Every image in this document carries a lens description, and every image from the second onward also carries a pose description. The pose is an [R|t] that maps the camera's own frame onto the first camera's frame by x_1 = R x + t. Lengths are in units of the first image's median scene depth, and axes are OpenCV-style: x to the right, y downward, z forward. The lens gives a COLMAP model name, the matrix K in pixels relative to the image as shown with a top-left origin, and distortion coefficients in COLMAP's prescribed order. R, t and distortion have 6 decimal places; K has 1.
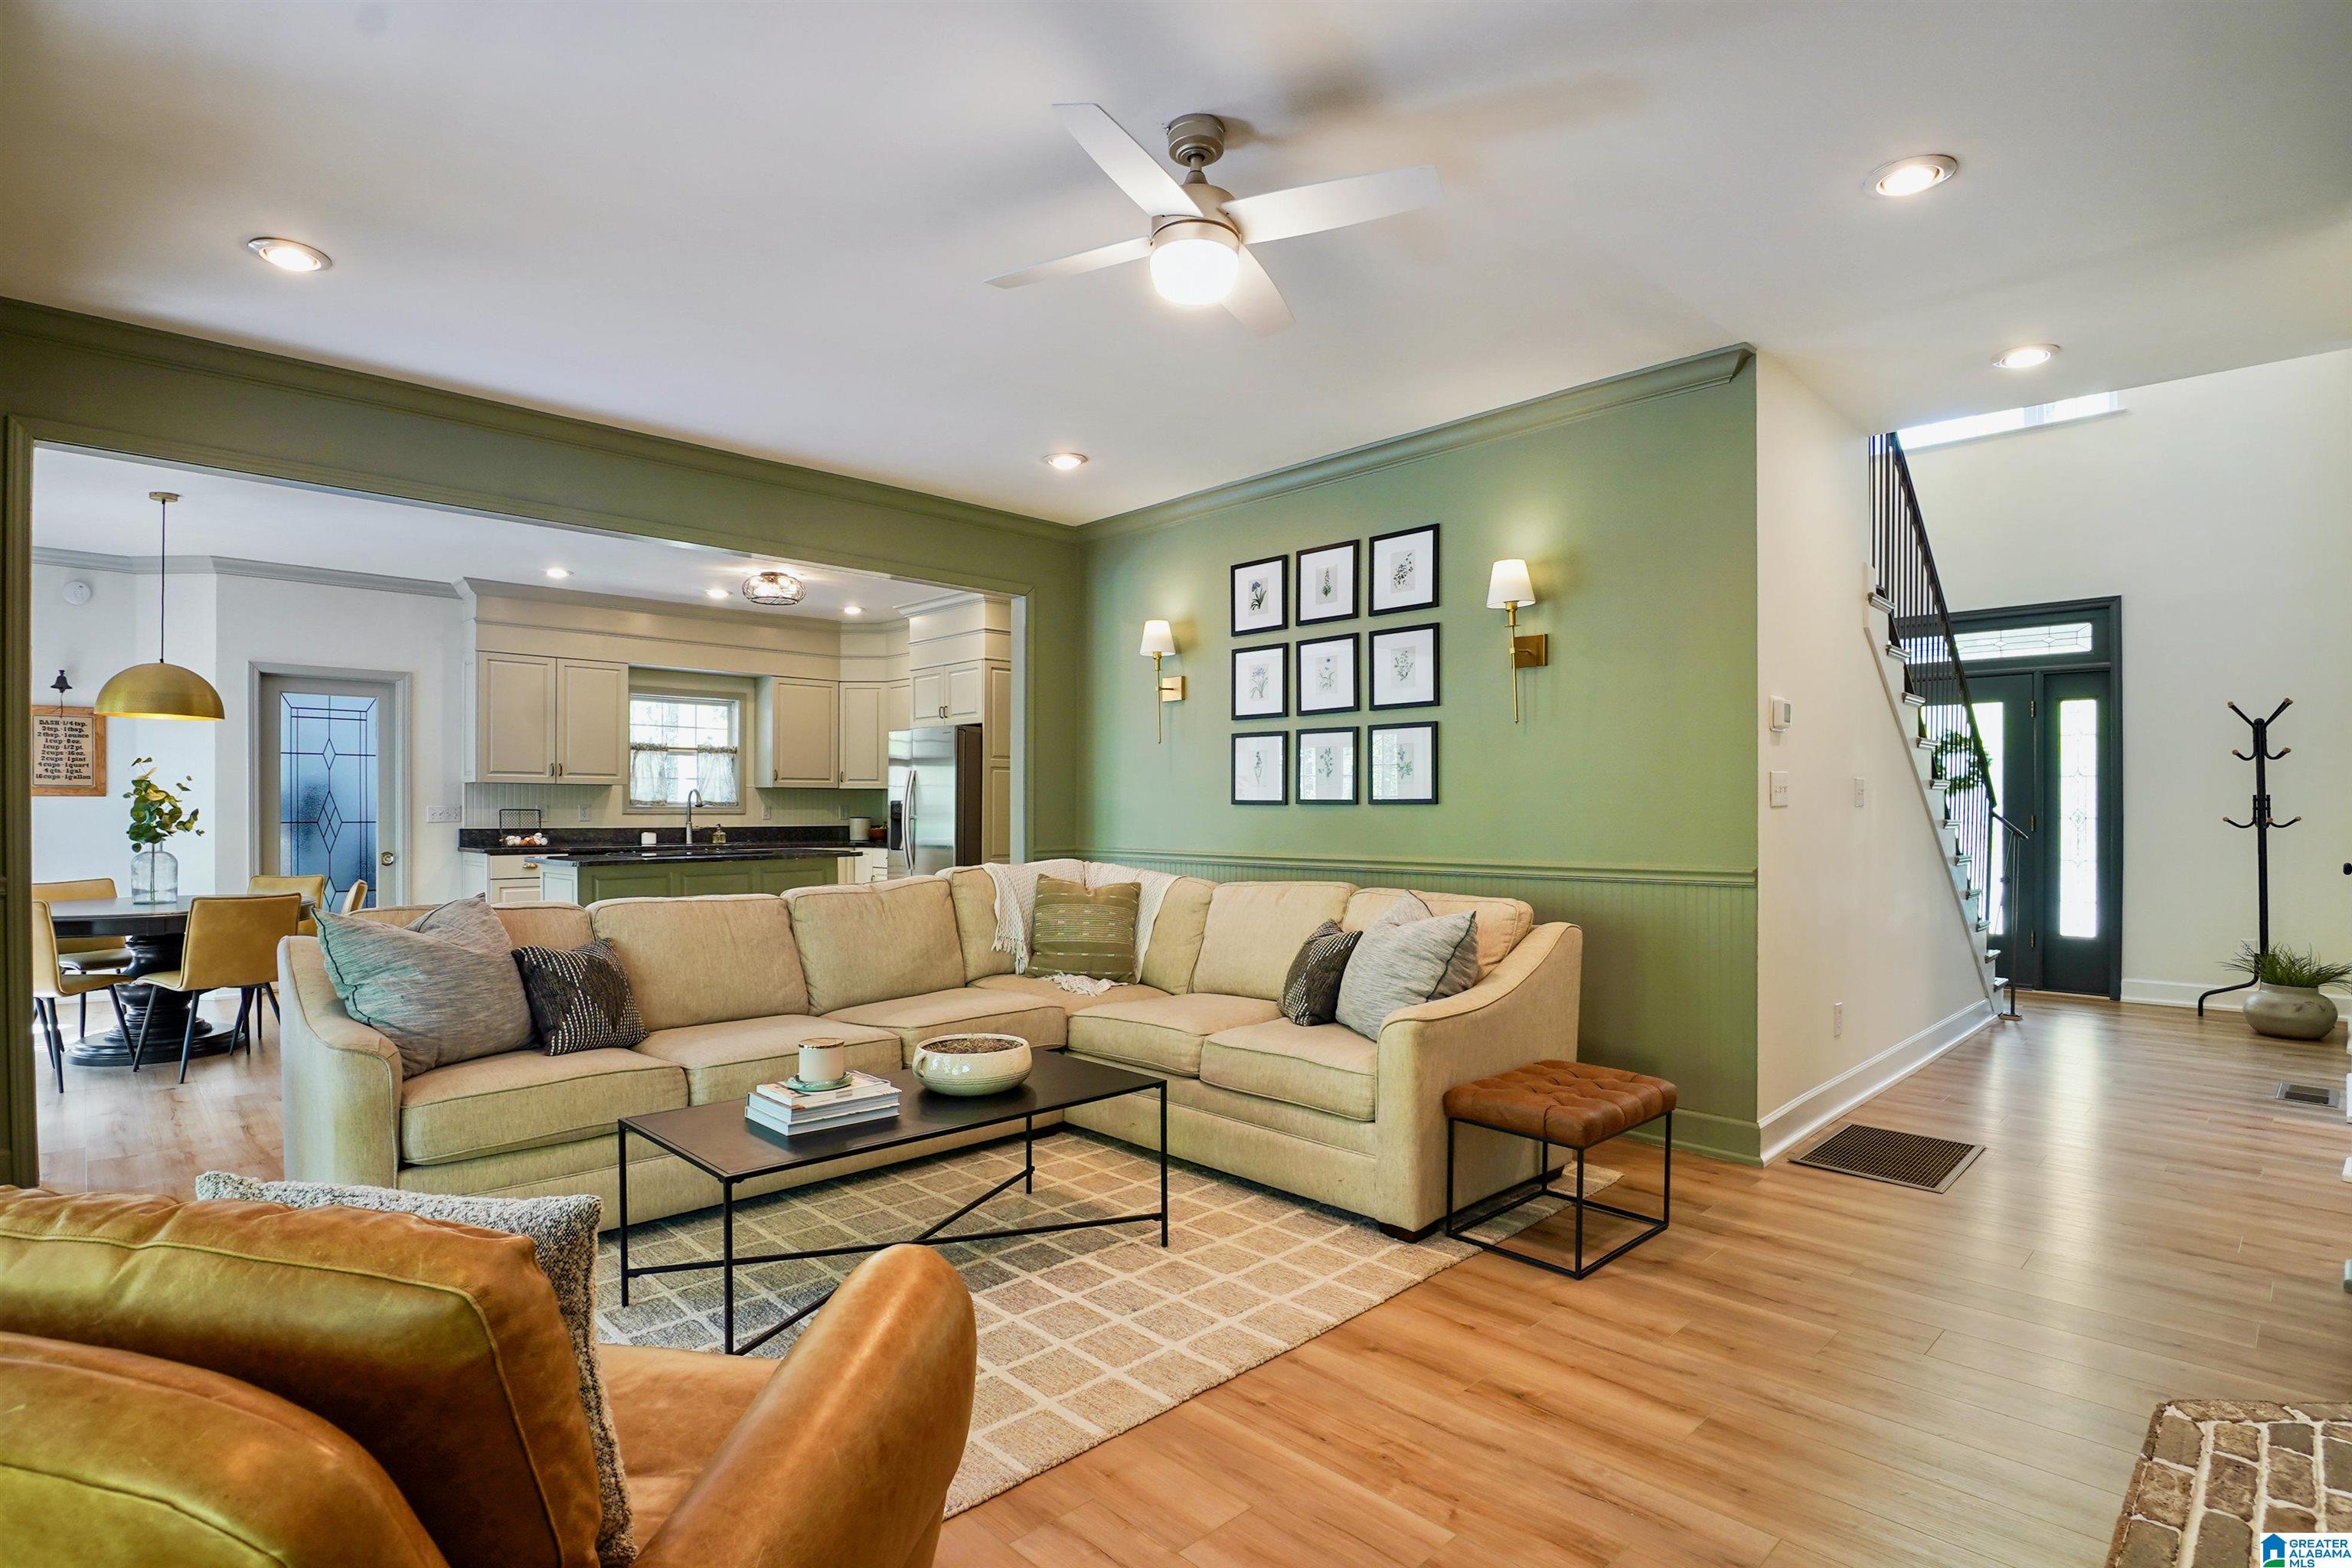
lens RADIAL K [[1169.0, 0, 1151.1], [0, 1169.0, 809.2], [0, 0, 1]] dist [-0.019691, -0.000170]
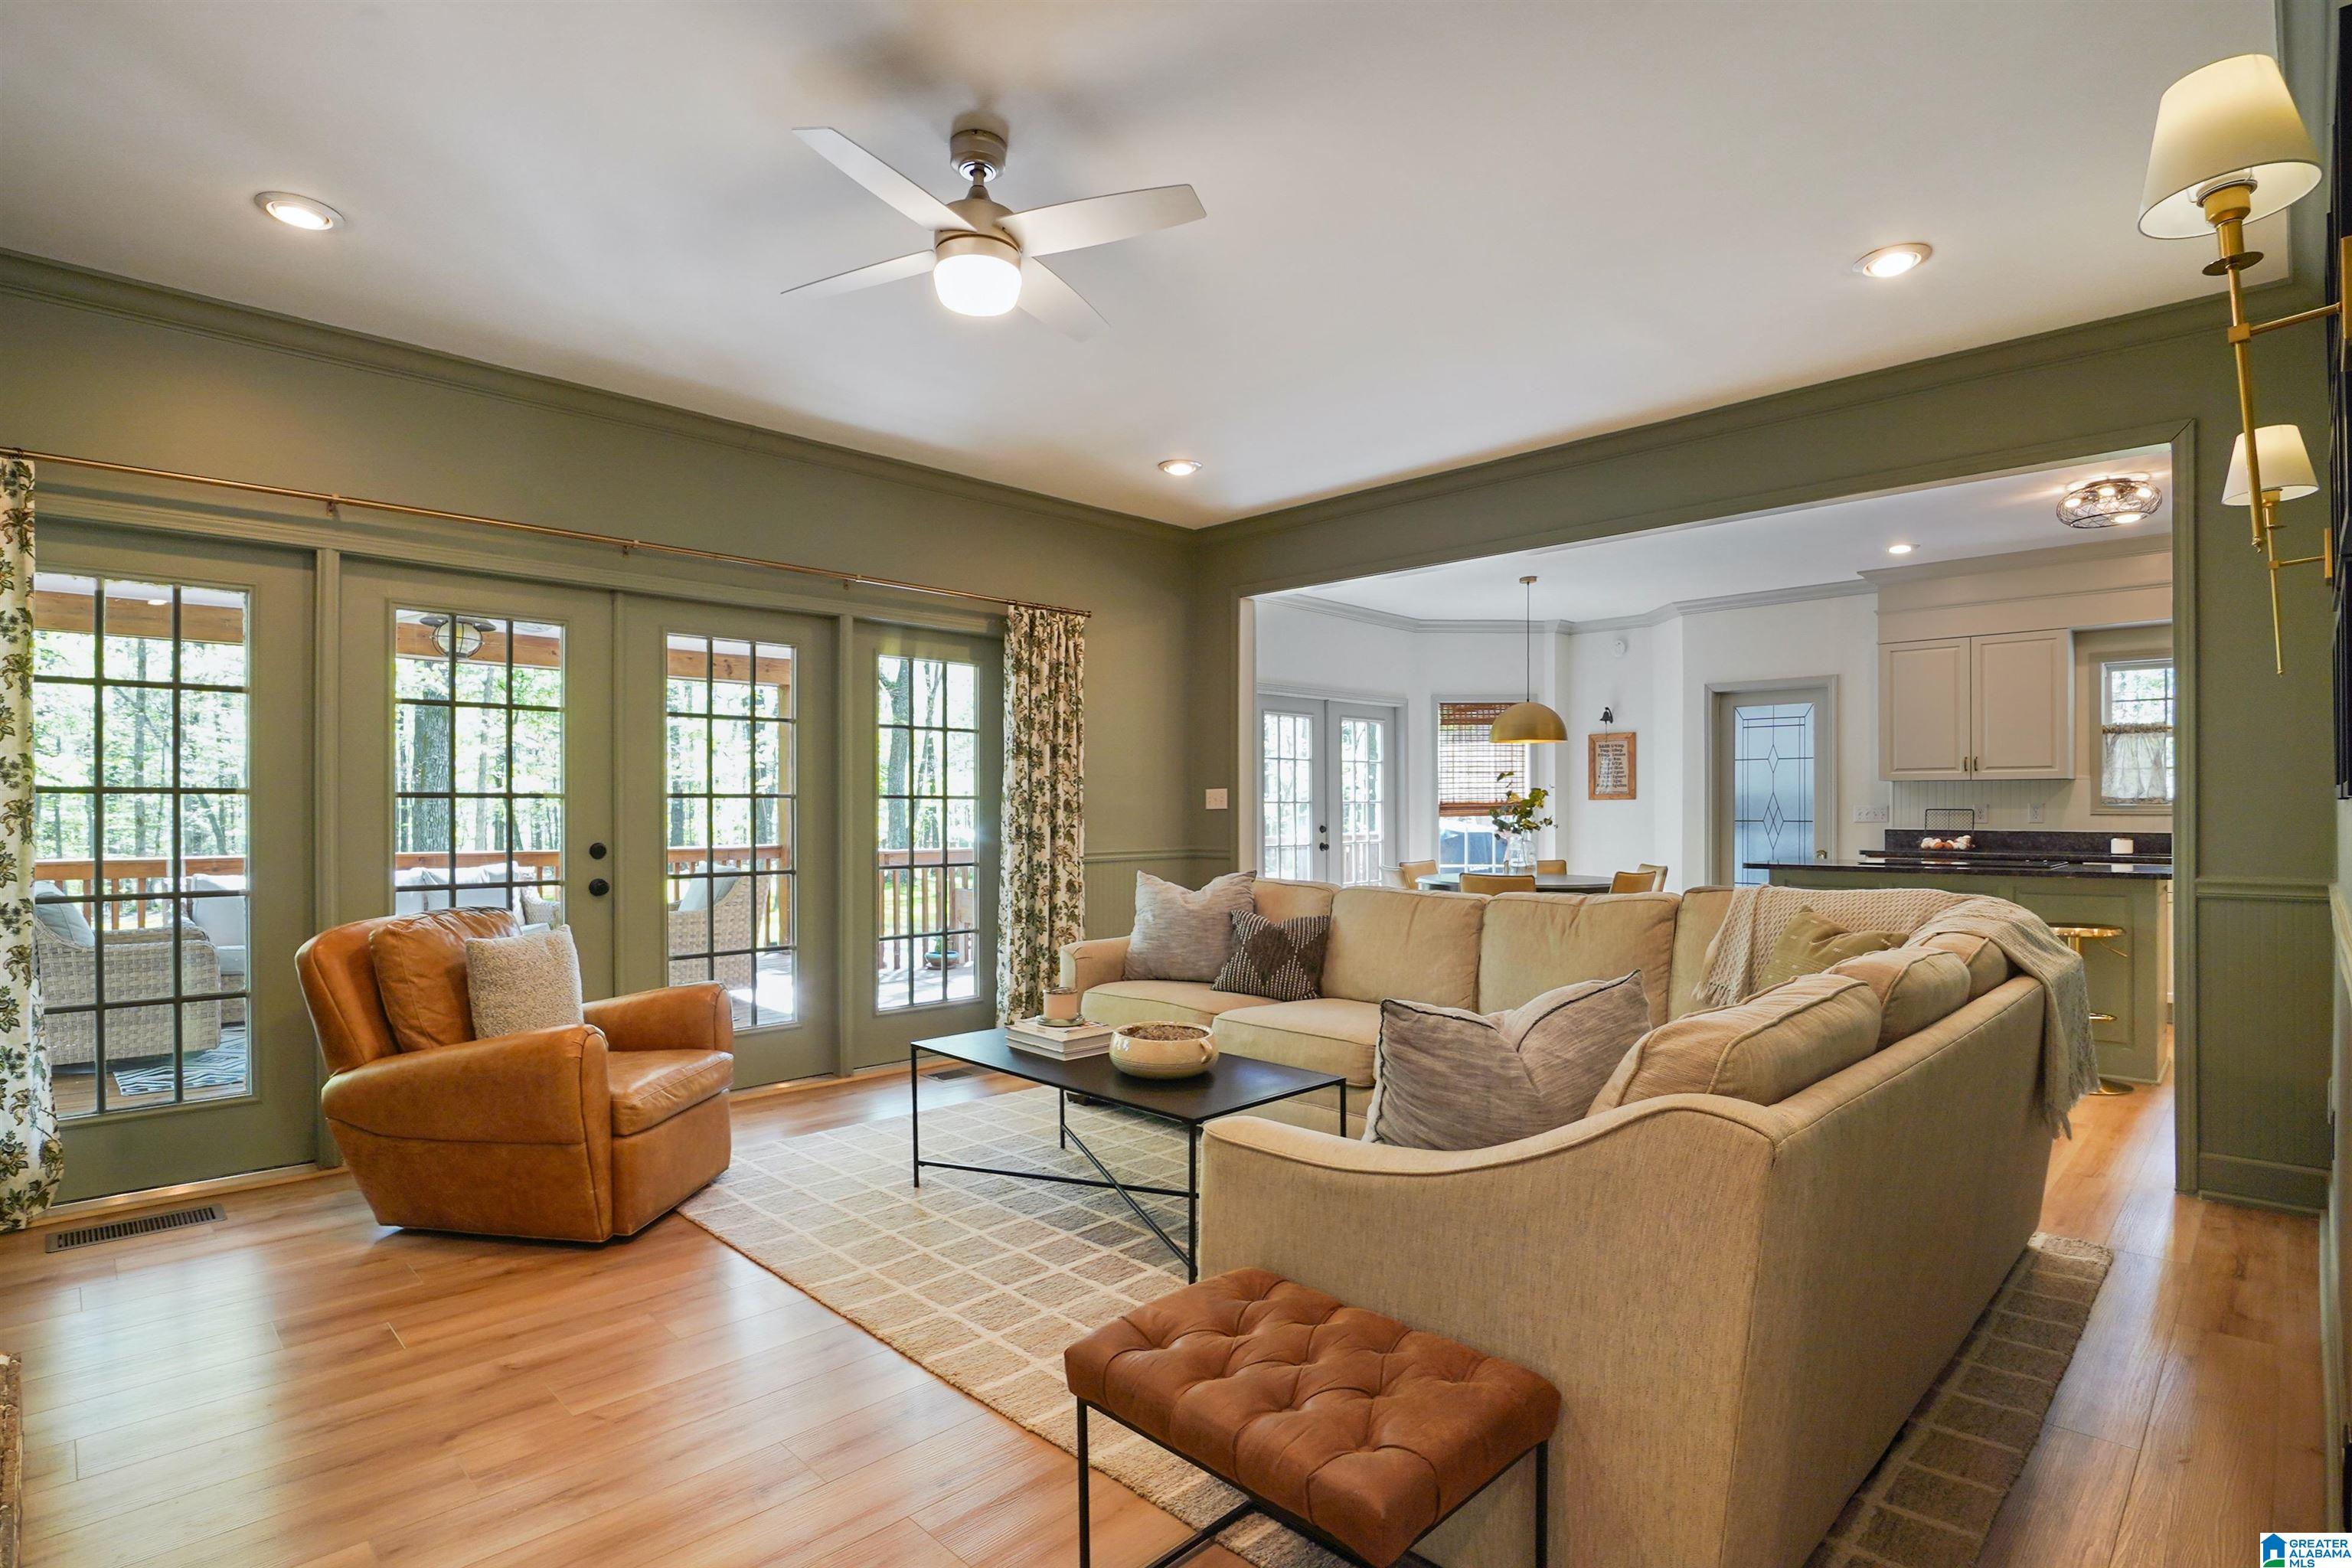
lens RADIAL K [[1169.0, 0, 1151.1], [0, 1169.0, 809.2], [0, 0, 1]] dist [-0.019691, -0.000170]
pose [[0.030839, -0.002527, -0.999521, 0.322015], [0.000991, 0.999996, -0.002497, 0.001840], [0.999524, -0.000913, 0.030842, 0.325813]]
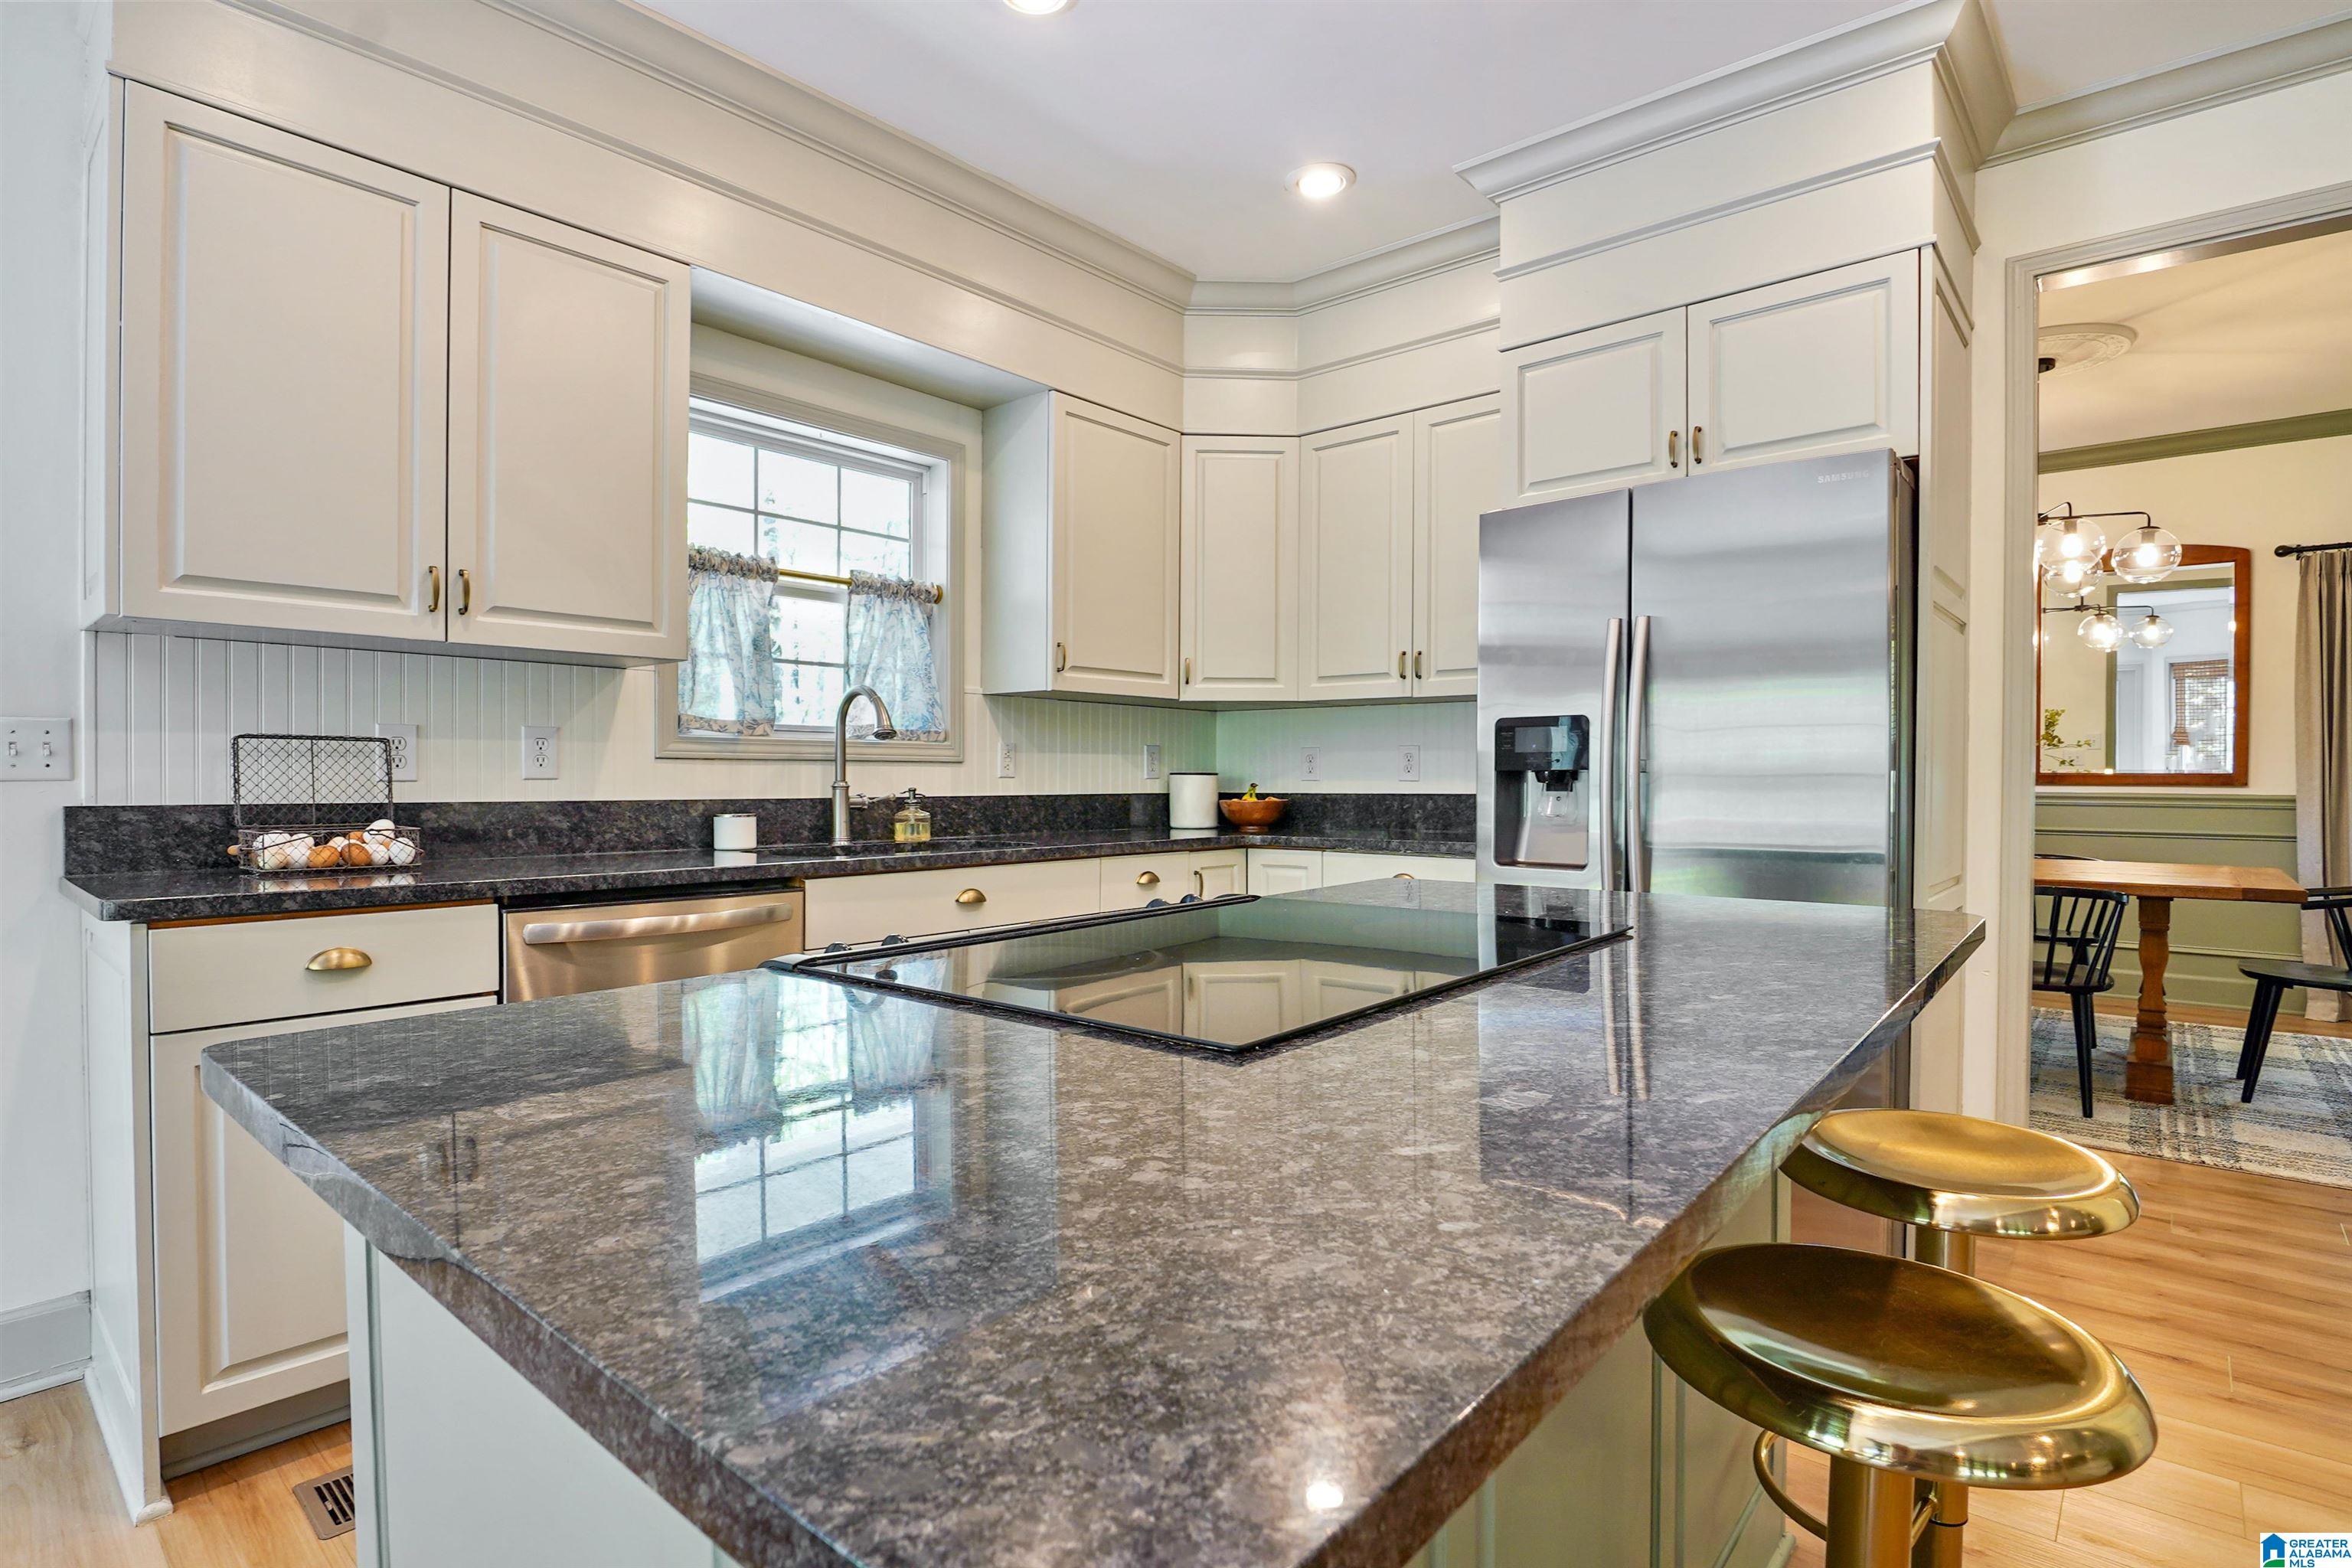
lens RADIAL K [[1165.2, 0, 1162.4], [0, 1165.2, 792.2], [0, 0, 1]] dist [-0.016730, -0.001968]
pose [[0.995469, -0.002846, 0.095047, -0.342213], [0.001646, 0.999918, 0.012697, 0.009834], [-0.095075, -0.012483, 0.995392, 0.658659]]
